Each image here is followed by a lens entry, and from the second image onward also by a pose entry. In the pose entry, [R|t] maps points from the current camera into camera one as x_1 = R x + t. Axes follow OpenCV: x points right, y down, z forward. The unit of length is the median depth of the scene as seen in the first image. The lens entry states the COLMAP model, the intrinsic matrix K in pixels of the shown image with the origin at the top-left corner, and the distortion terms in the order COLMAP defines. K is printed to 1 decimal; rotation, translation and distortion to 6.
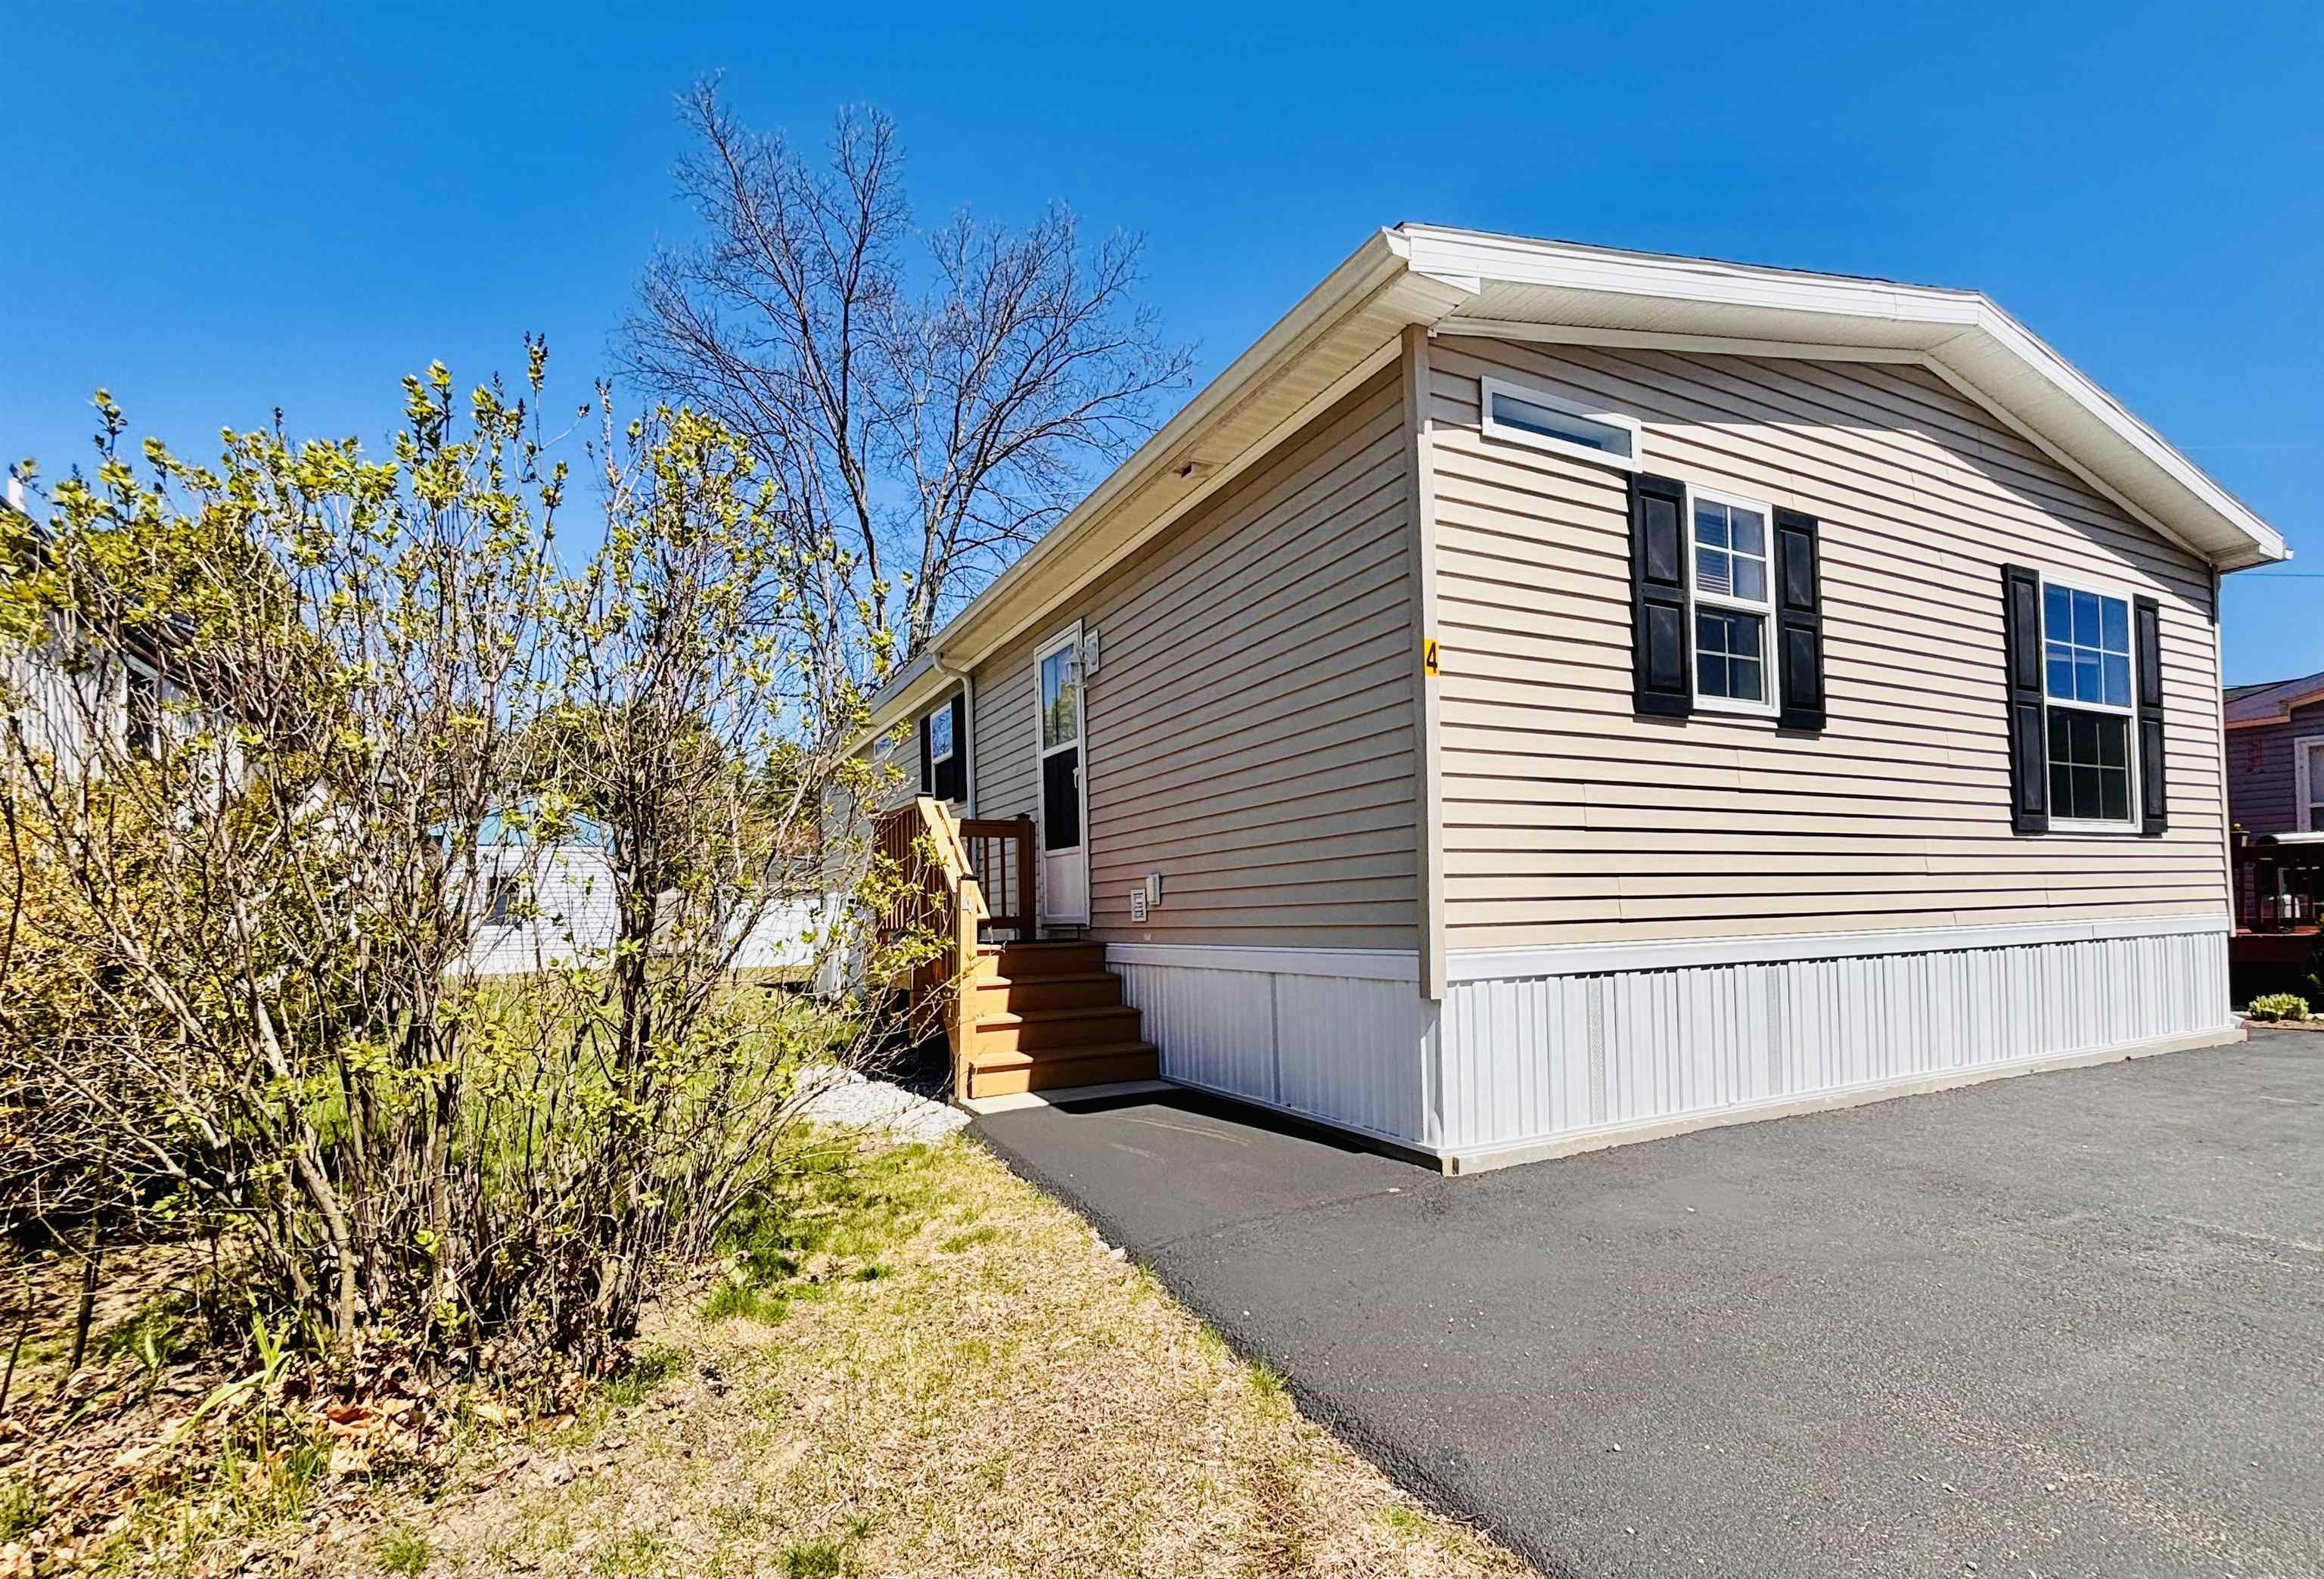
lens RADIAL K [[1056.3, 0, 1125.8], [0, 1056.3, 882.2], [0, 0, 1]] dist [0.000844, -0.000546]
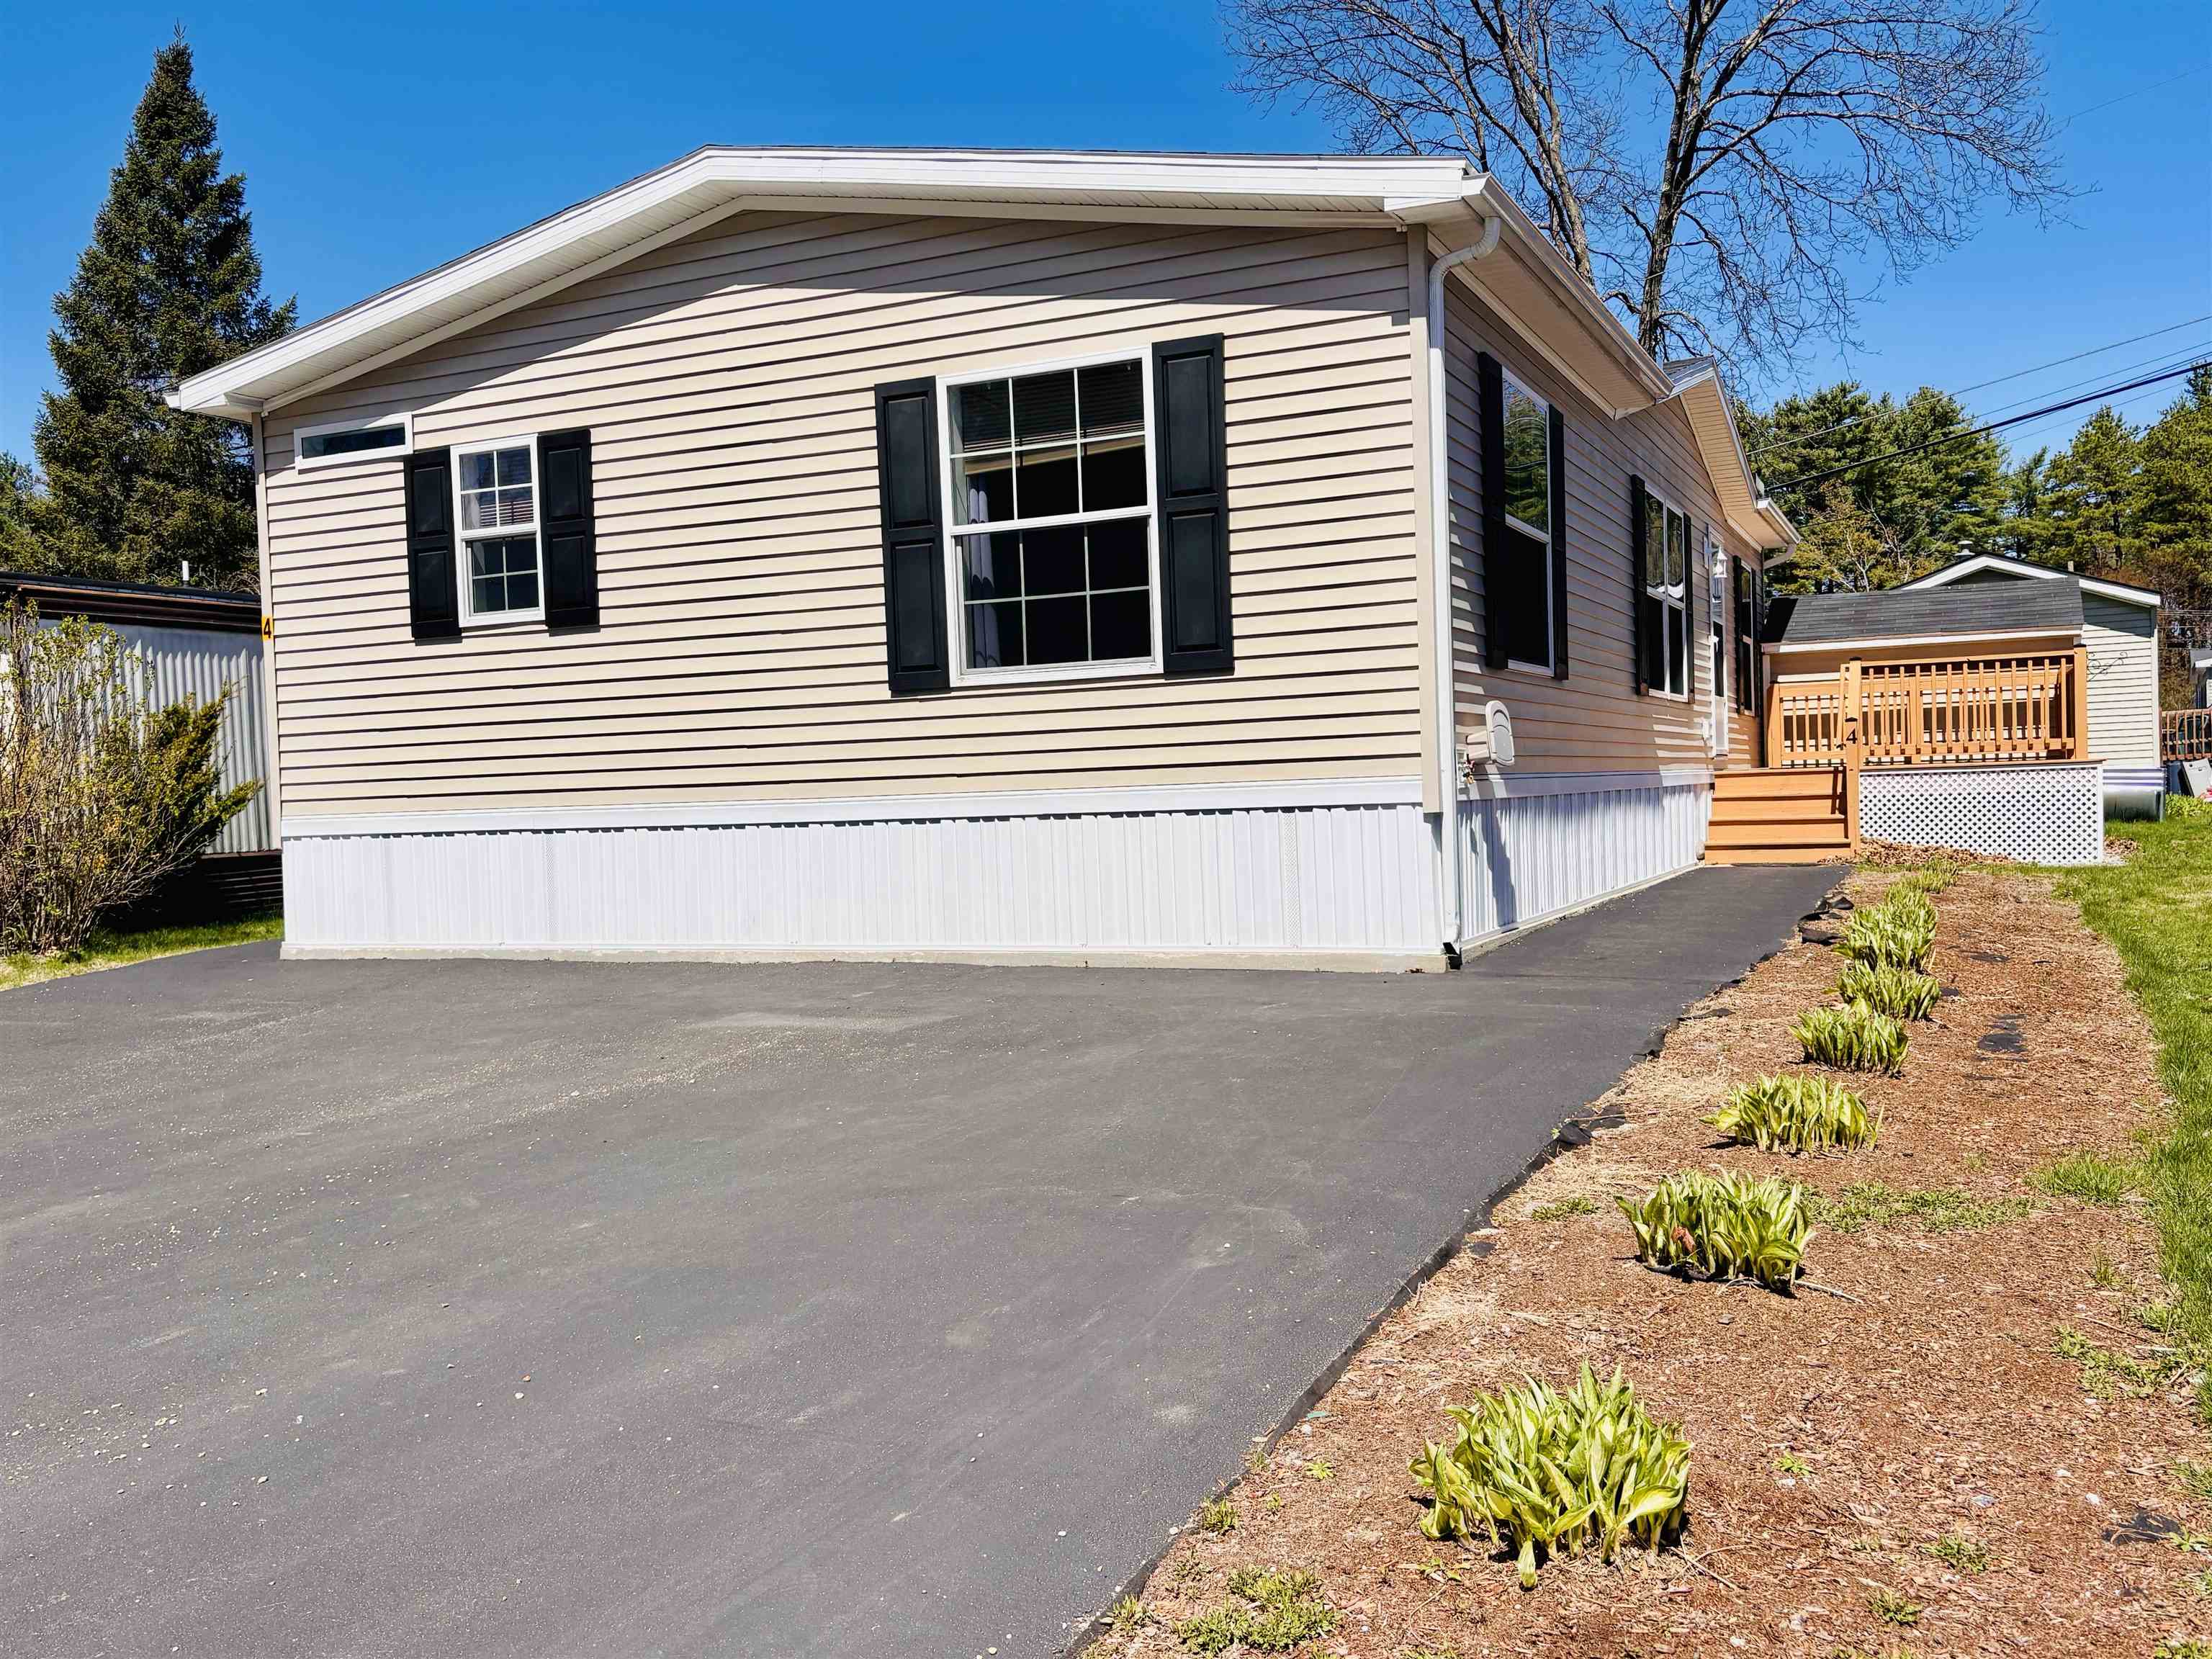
lens RADIAL K [[1860.8, 0, 1106.6], [0, 1860.8, 836.3], [0, 0, 1]] dist [0.007514, -0.016992]
pose [[0.617329, 0.020781, -0.786430, 2.671311], [0.040147, 0.997516, 0.057873, -0.012908], [0.785680, -0.067300, 0.614962, 0.216862]]
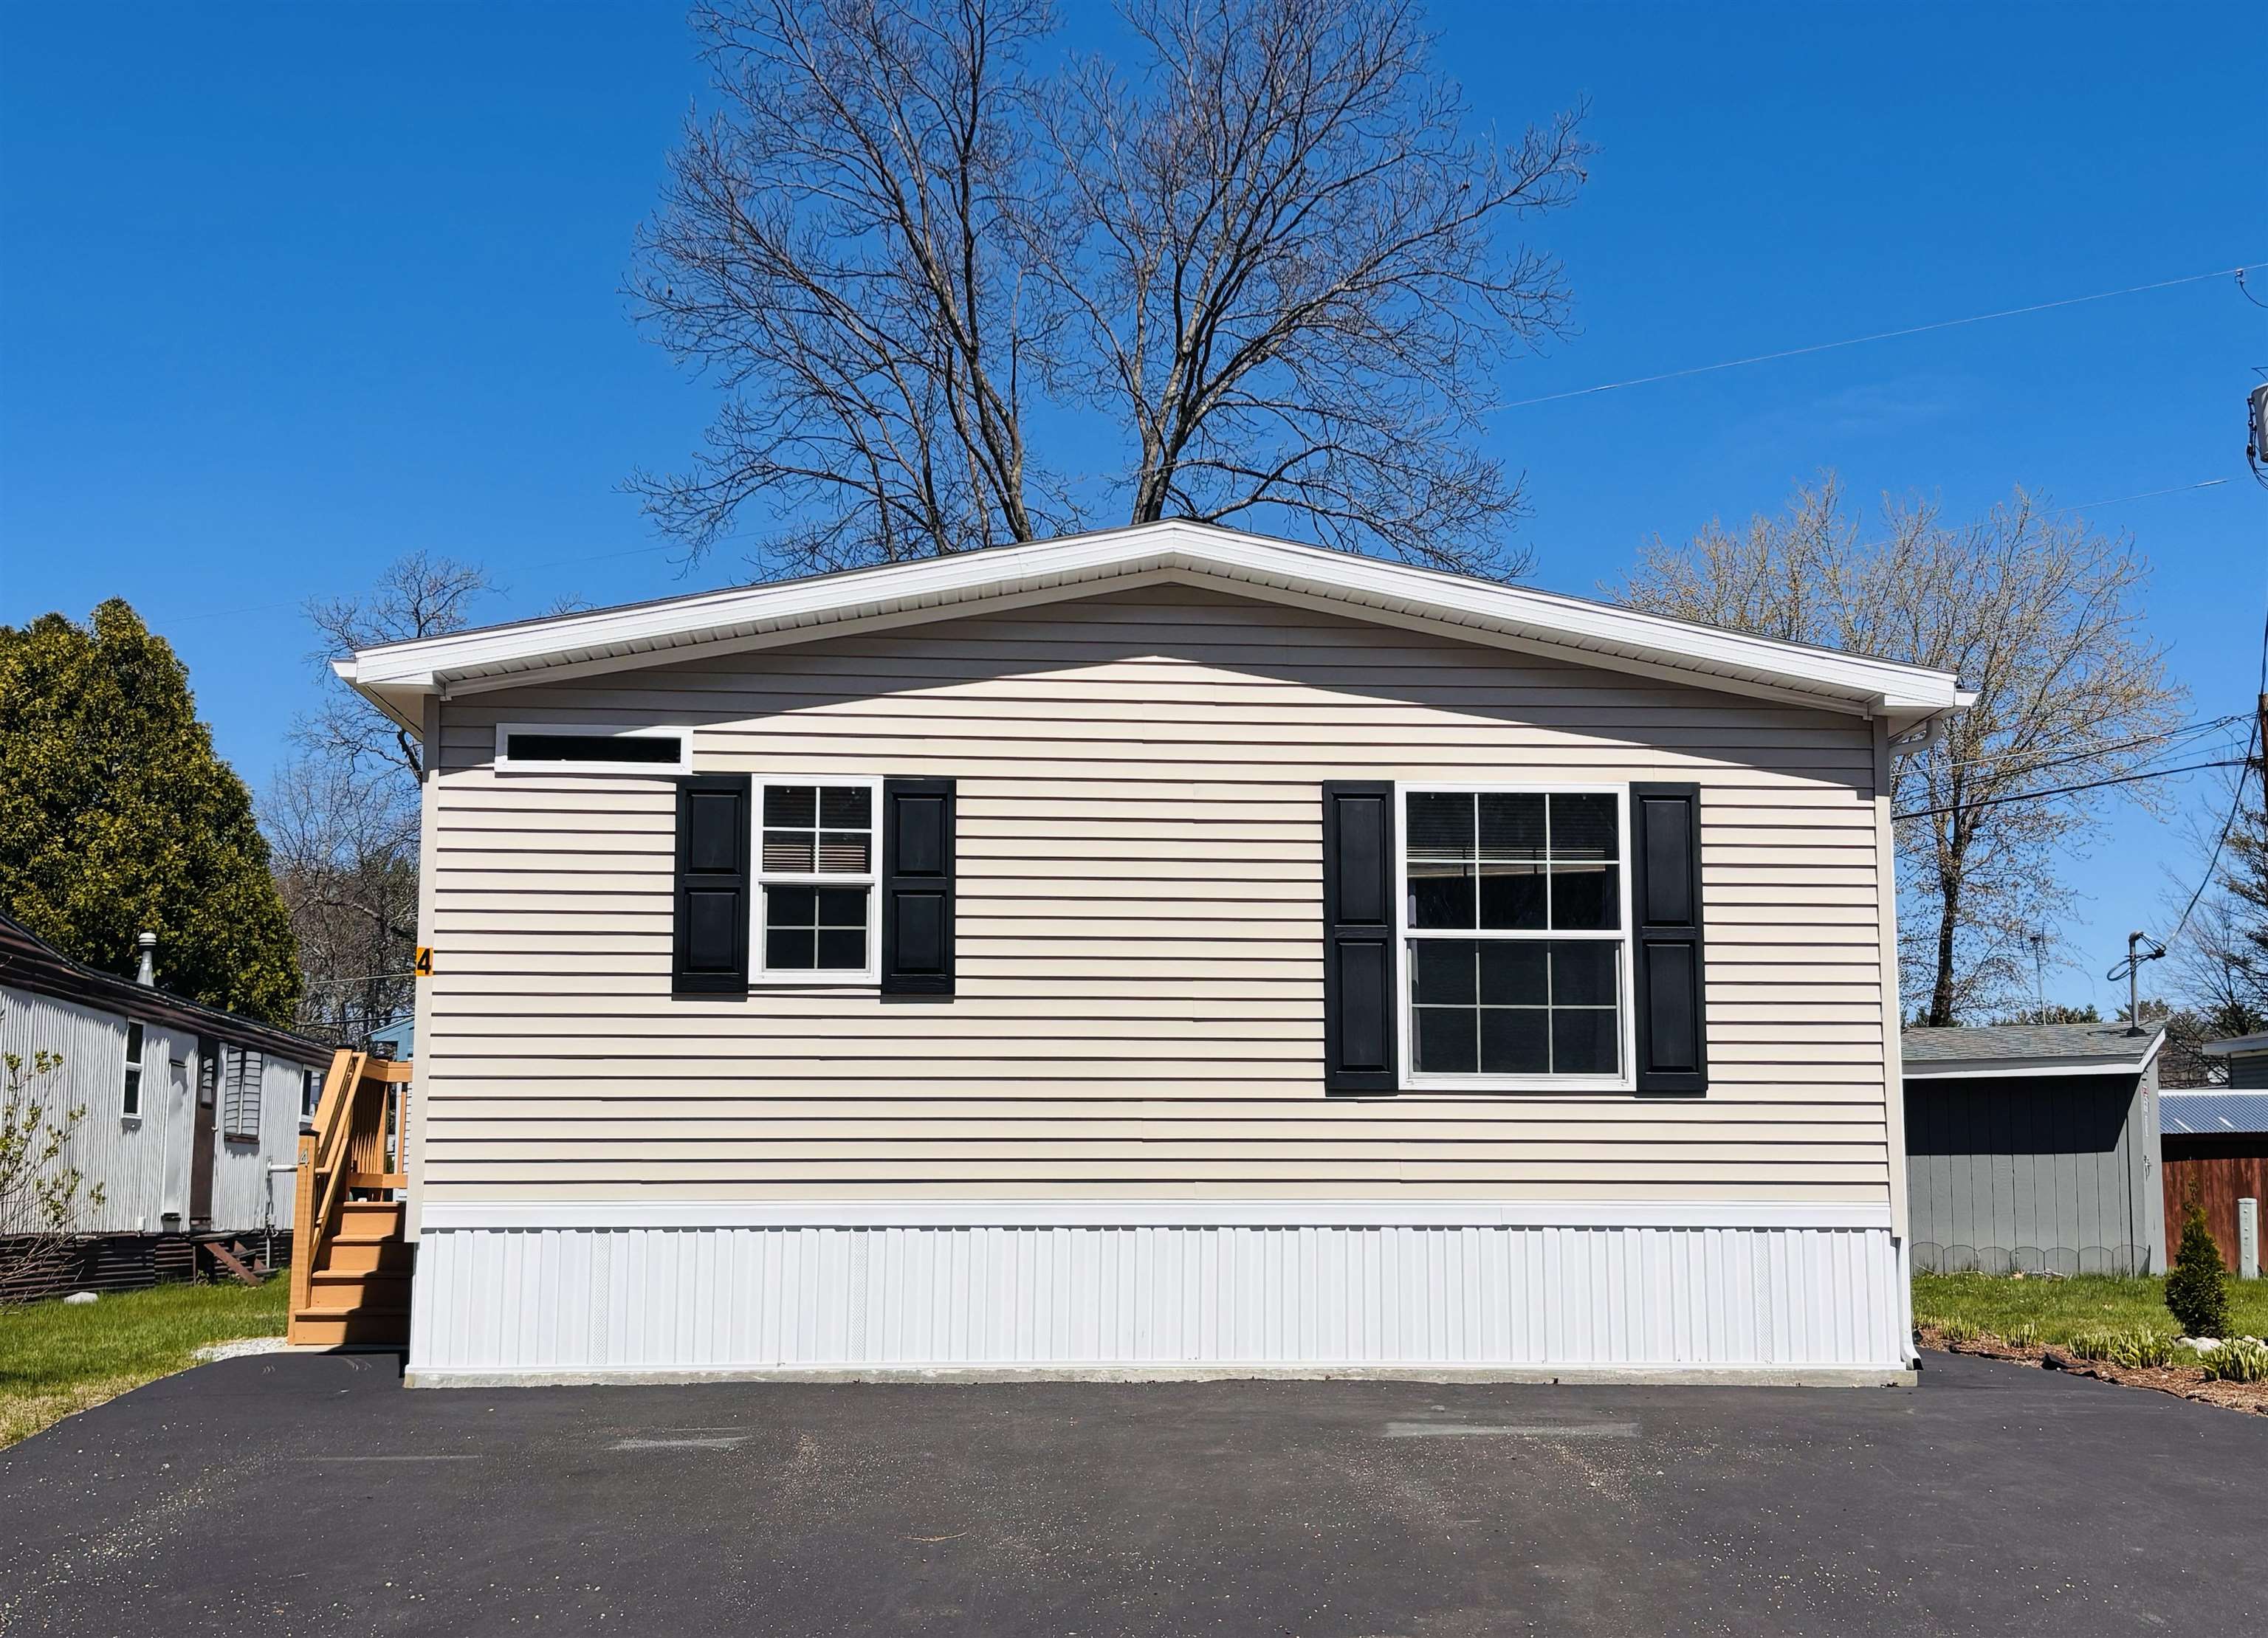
lens RADIAL K [[2491.1, 0, 1140.6], [0, 2491.1, 836.2], [0, 0, 1]] dist [0.083163, 0.000000]
pose [[0.922819, -0.033656, -0.383762, 1.816481], [-0.009190, 0.993969, -0.109272, -0.038194], [0.385125, 0.104366, 0.916944, -1.143790]]
